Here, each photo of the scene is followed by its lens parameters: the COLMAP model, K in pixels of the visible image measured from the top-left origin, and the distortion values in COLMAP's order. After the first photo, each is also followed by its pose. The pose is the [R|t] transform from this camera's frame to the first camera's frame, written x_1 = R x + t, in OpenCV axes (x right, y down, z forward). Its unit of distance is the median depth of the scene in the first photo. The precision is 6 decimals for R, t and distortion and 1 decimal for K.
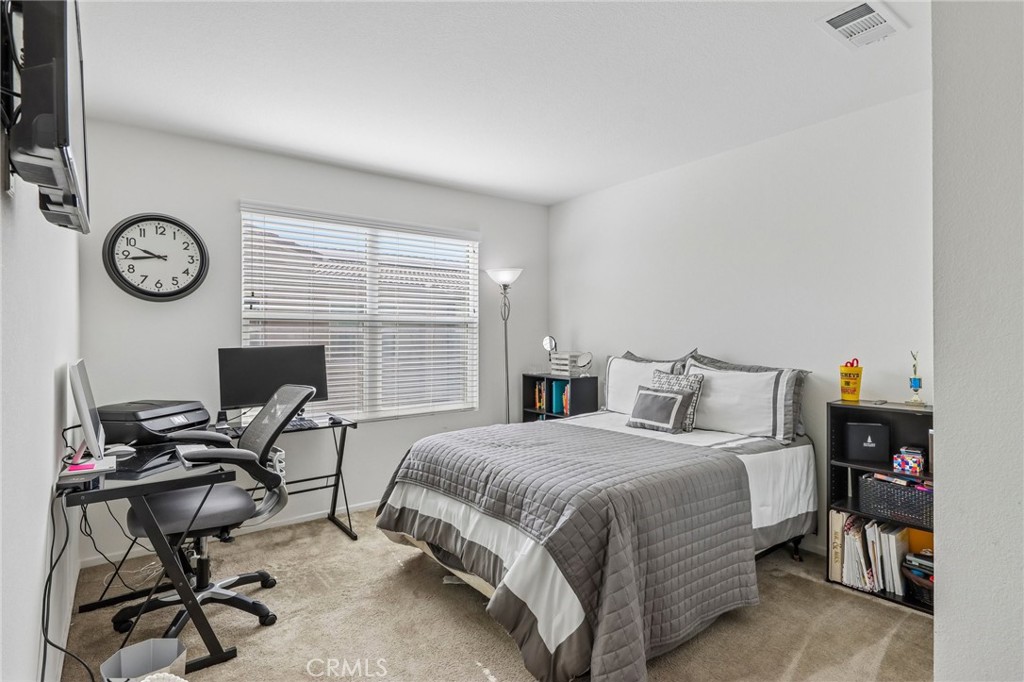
lens RADIAL K [[510.8, 0, 511.4], [0, 510.8, 334.8], [0, 0, 1]] dist [0.000593, -0.000611]
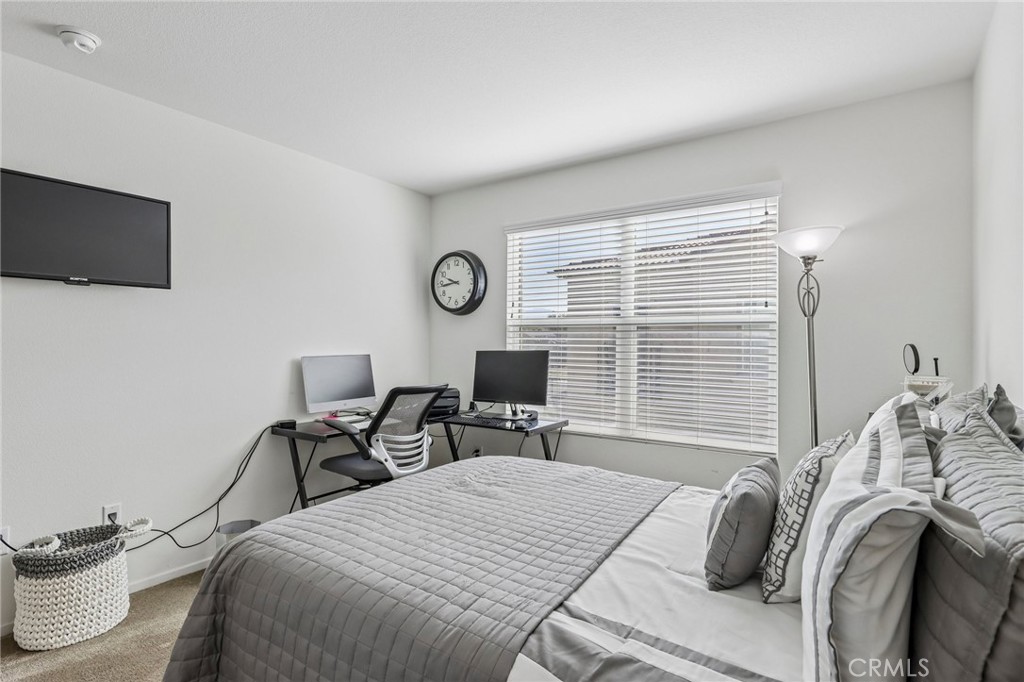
lens RADIAL K [[510.8, 0, 511.4], [0, 510.8, 334.8], [0, 0, 1]] dist [0.000593, -0.000611]
pose [[0.311755, -0.005826, -0.950145, 0.575217], [-0.002491, 0.999973, -0.006948, -0.003115], [0.950159, 0.004533, 0.311732, 0.632991]]
